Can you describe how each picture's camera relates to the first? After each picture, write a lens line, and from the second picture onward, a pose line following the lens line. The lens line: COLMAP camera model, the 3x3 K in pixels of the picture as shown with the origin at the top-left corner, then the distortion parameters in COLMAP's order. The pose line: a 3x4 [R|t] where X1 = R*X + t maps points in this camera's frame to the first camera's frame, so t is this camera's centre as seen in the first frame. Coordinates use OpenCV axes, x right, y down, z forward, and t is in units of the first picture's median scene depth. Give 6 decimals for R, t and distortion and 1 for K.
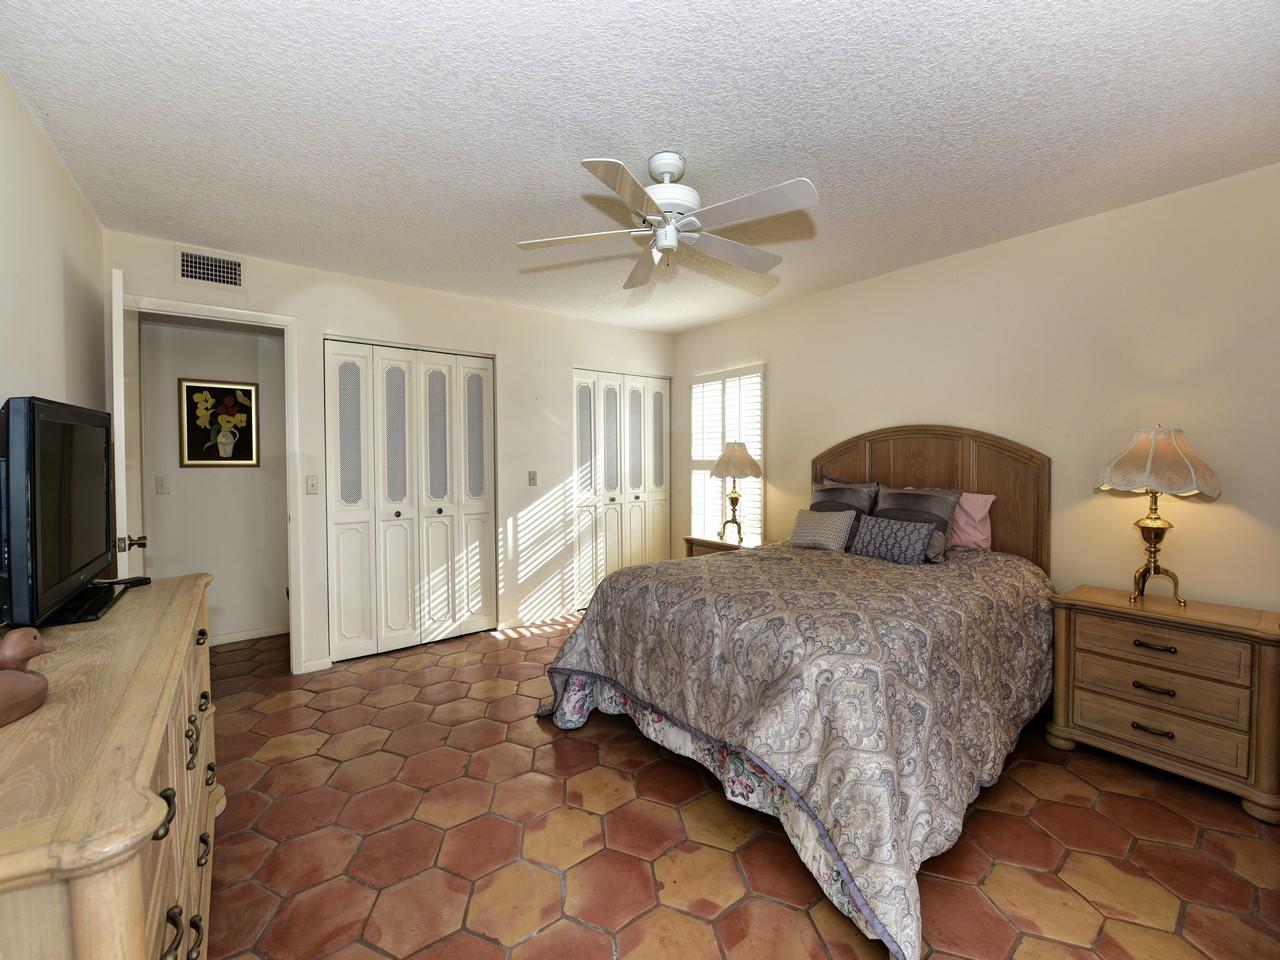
lens RADIAL K [[508.2, 0, 640.0], [0, 508.2, 480.0], [0, 0, 1]] dist [-0.041399, 0.000041]
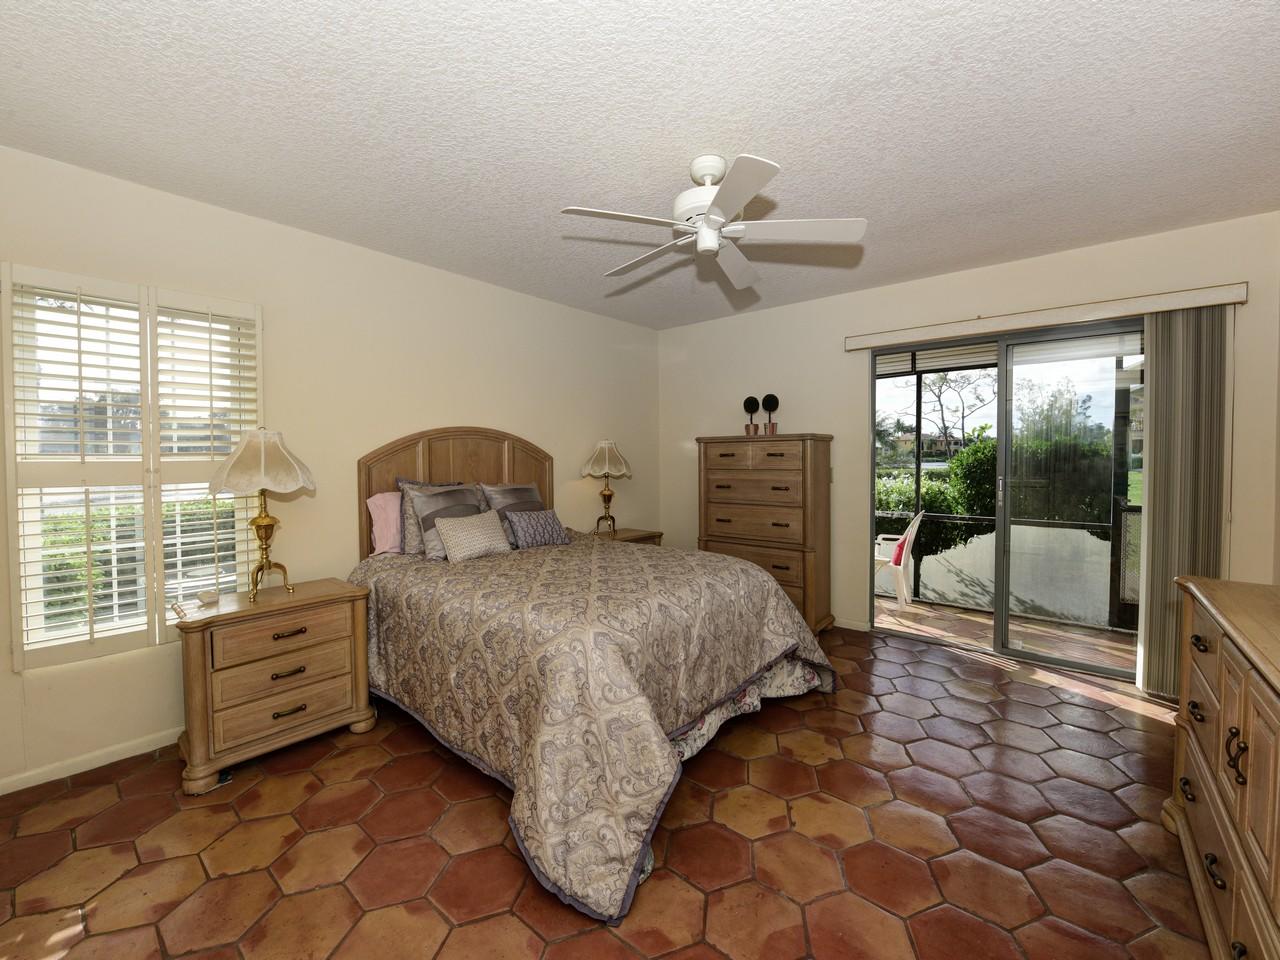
lens RADIAL K [[557.9, 0, 644.0], [0, 557.9, 486.8], [0, 0, 1]] dist [-0.002828, -0.000310]
pose [[-0.242101, -0.042132, 0.969336, -0.724516], [0.057243, 0.996696, 0.057618, -0.030559], [-0.968561, 0.069437, -0.238890, 1.013710]]
